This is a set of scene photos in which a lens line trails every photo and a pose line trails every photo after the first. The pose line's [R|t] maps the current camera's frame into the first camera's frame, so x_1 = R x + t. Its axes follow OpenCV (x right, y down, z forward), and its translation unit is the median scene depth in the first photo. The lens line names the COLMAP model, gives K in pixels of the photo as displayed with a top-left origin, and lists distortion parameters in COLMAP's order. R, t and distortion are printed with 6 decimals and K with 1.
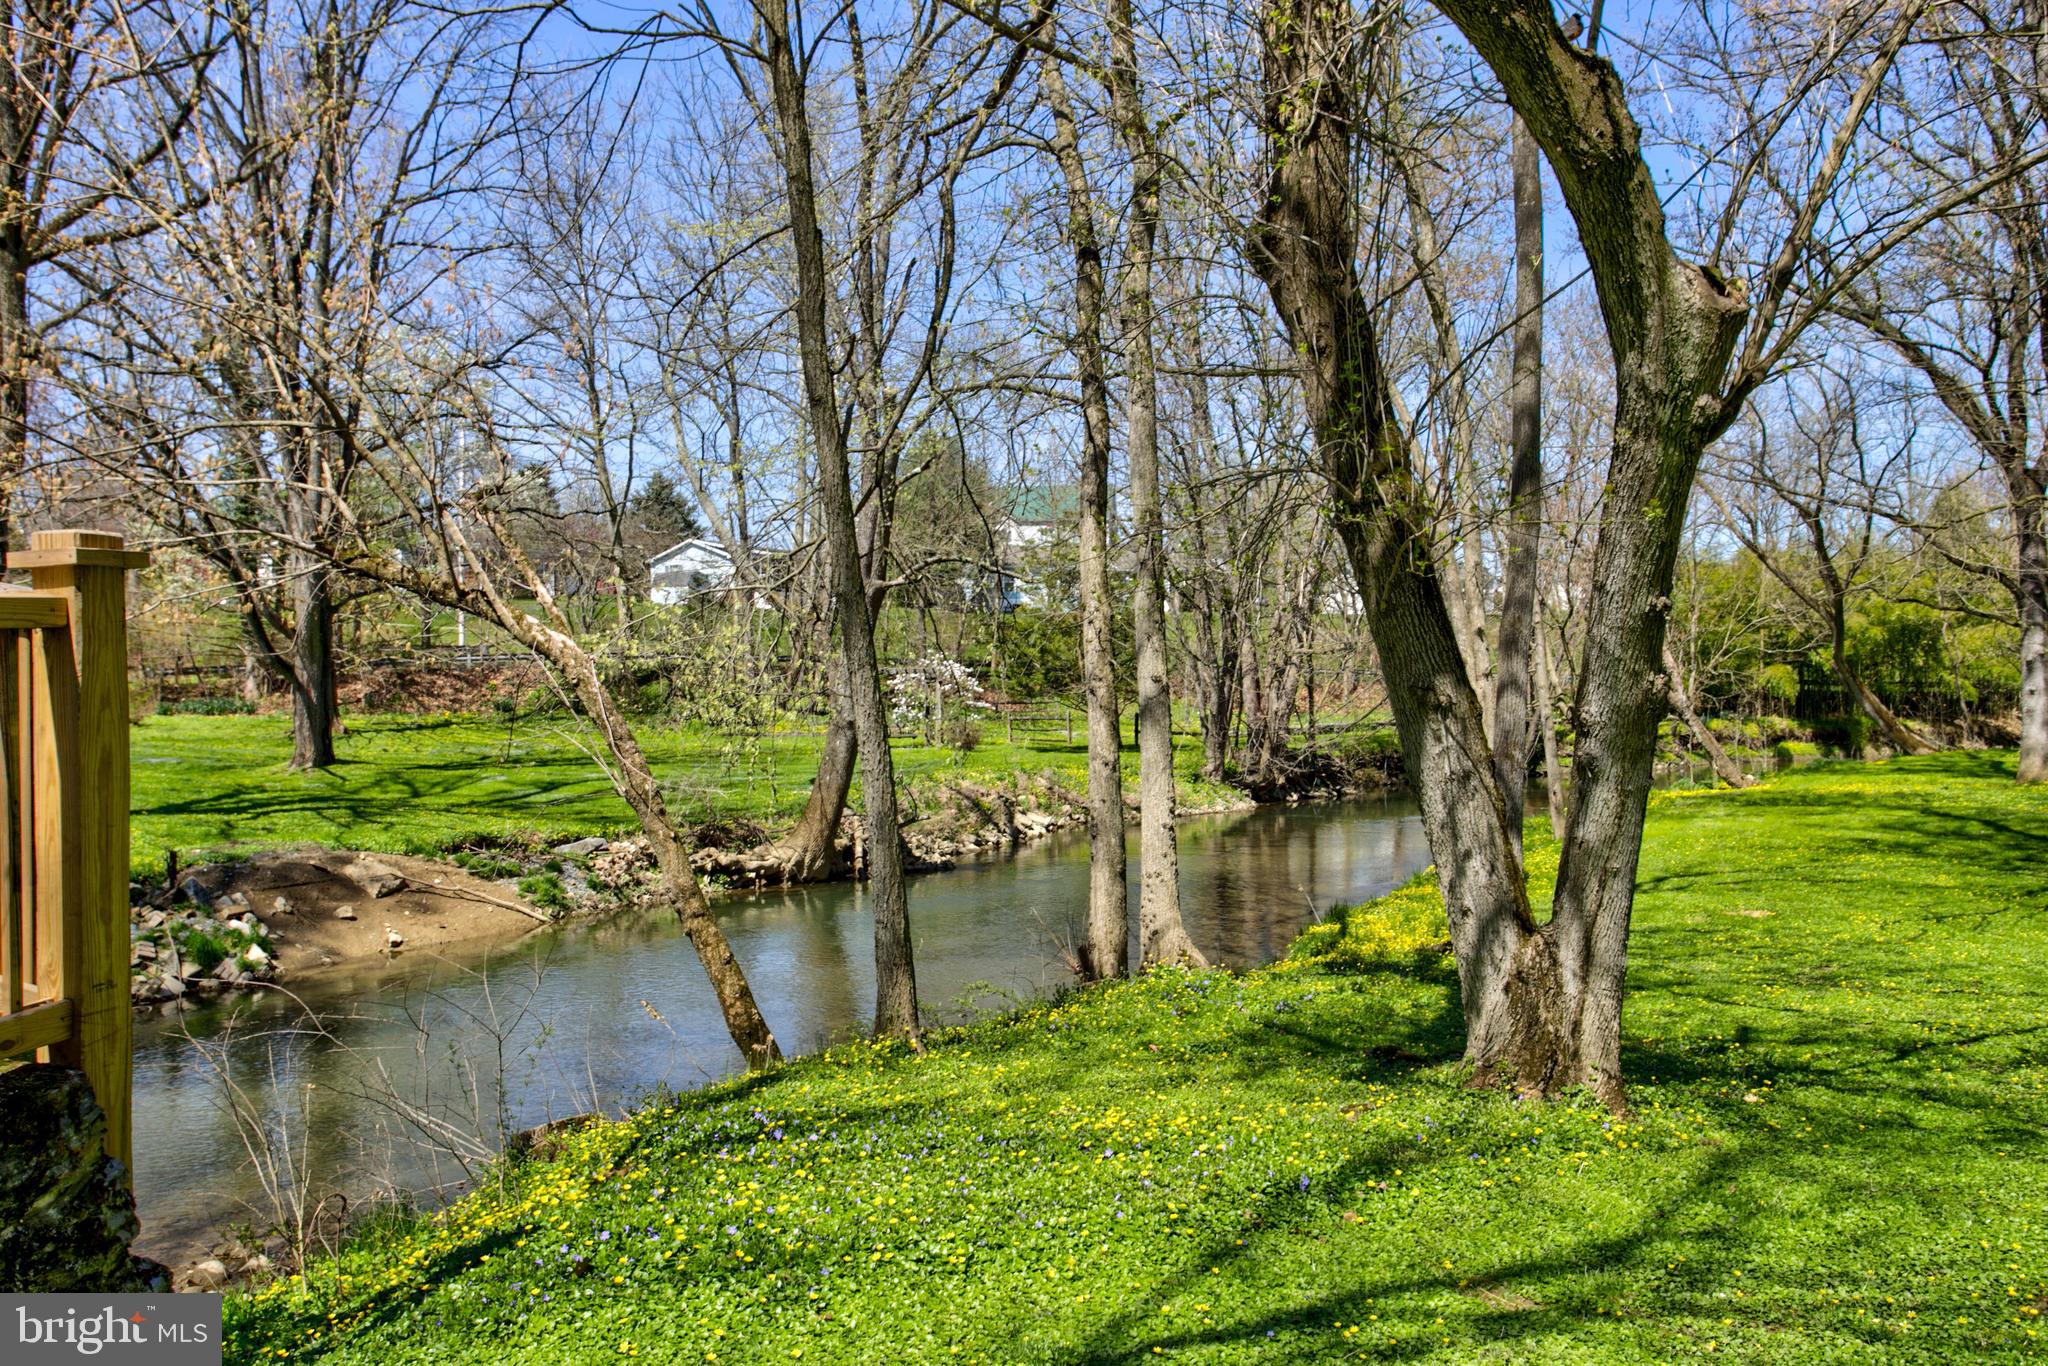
lens RADIAL K [[1666.7, 0, 1024.0], [0, 1666.7, 683.0], [0, 0, 1]] dist [0.032761, 0.001082]
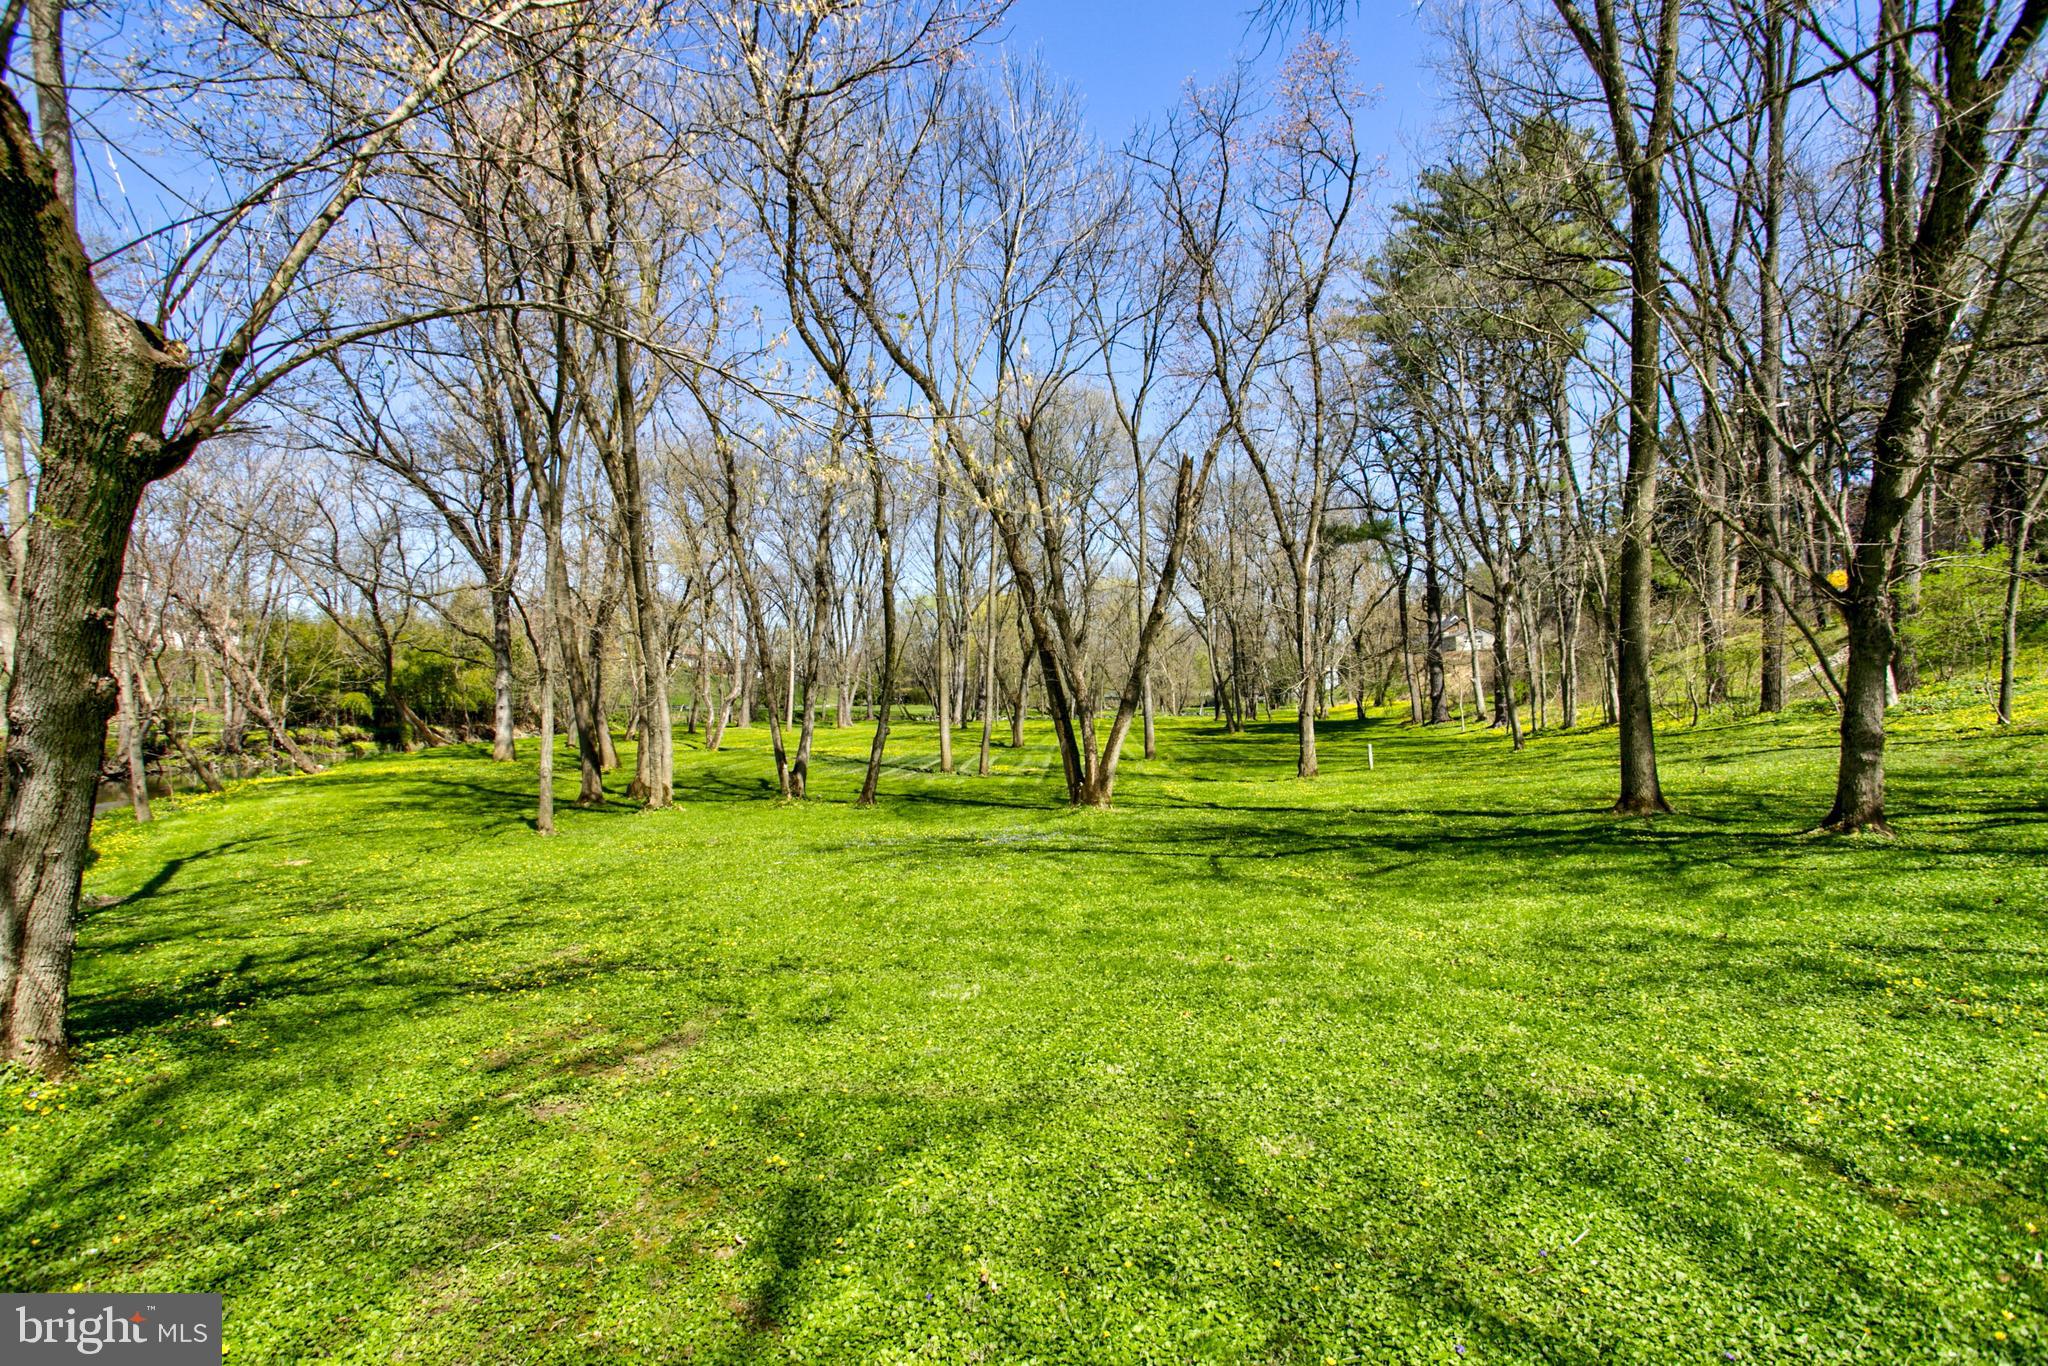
lens RADIAL K [[999.6, 0, 1031.5], [0, 999.6, 685.4], [0, 0, 1]] dist [-0.052866, 0.031290]
pose [[0.520485, 0.014292, 0.853751, 0.083260], [0.002173, 0.999835, -0.018062, 0.007881], [-0.853868, 0.011256, 0.520367, 0.072009]]
